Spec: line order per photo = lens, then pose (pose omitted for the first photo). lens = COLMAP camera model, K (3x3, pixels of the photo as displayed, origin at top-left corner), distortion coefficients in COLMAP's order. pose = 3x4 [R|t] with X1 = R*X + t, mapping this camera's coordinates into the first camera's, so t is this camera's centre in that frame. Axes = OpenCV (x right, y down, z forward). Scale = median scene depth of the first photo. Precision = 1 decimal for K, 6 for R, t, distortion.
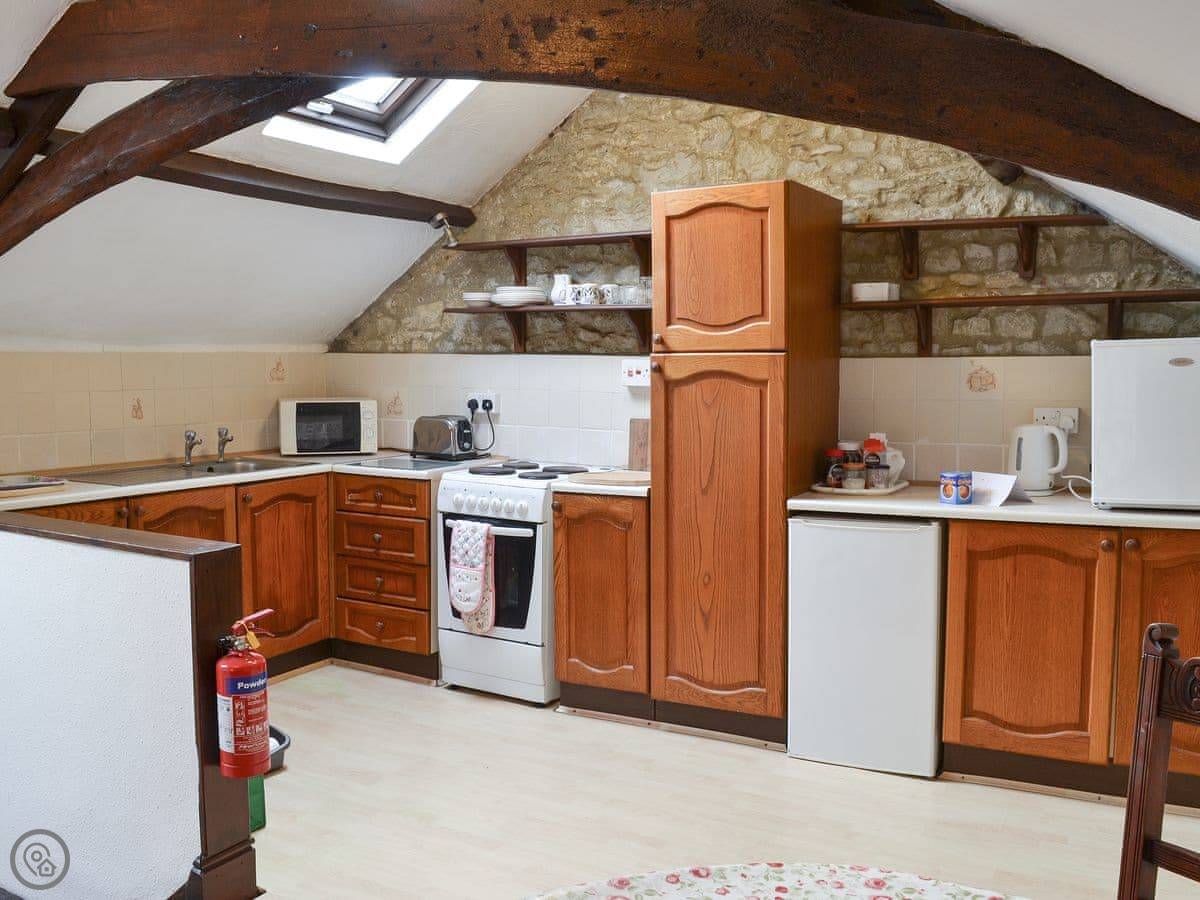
lens RADIAL K [[1074.0, 0, 600.0], [0, 1074.0, 450.0], [0, 0, 1]] dist [-0.096518, 0.010706]
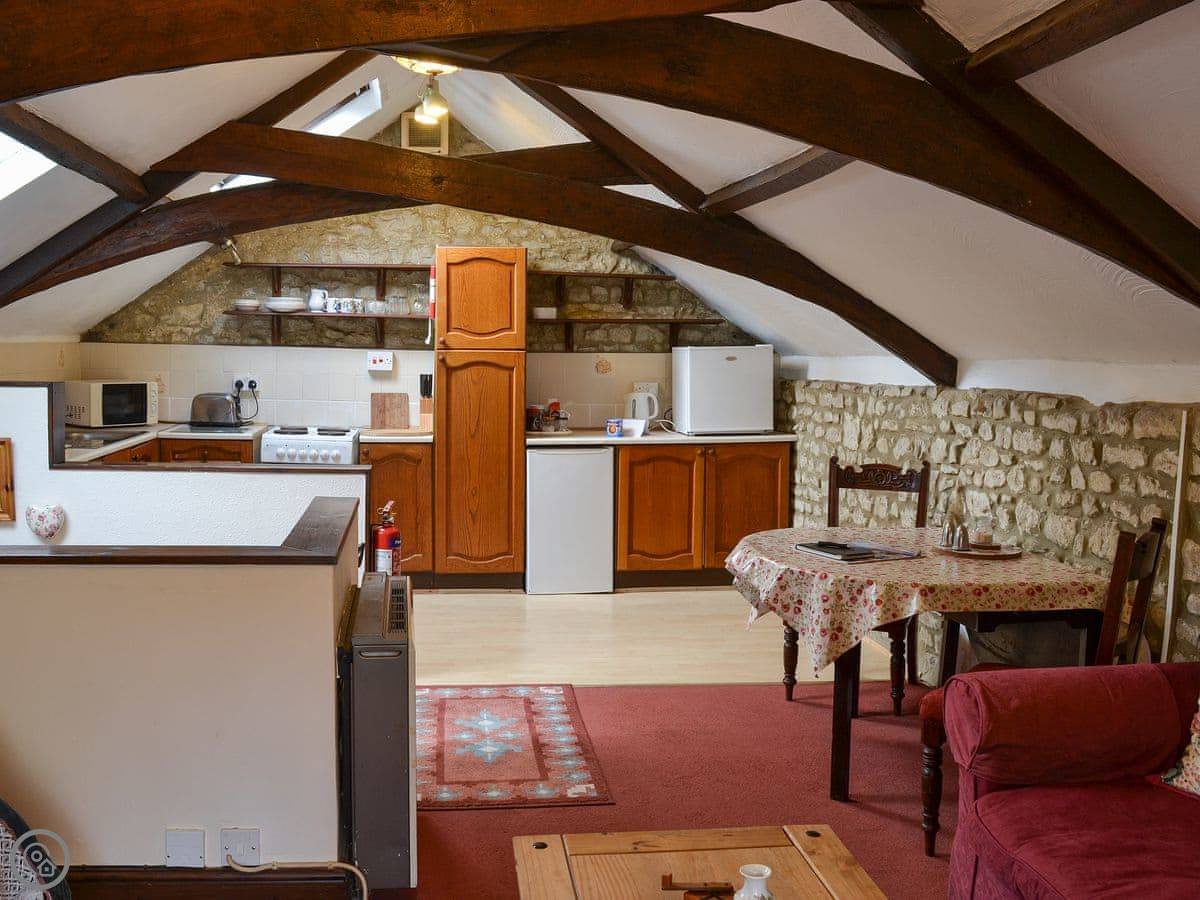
lens RADIAL K [[1074.0, 0, 600.0], [0, 1074.0, 450.0], [0, 0, 1]] dist [-0.096518, 0.010706]
pose [[0.803301, -0.042987, 0.594020, -0.672490], [0.031200, 0.999060, 0.030107, 0.015598], [-0.594756, -0.005651, 0.803887, -0.382848]]
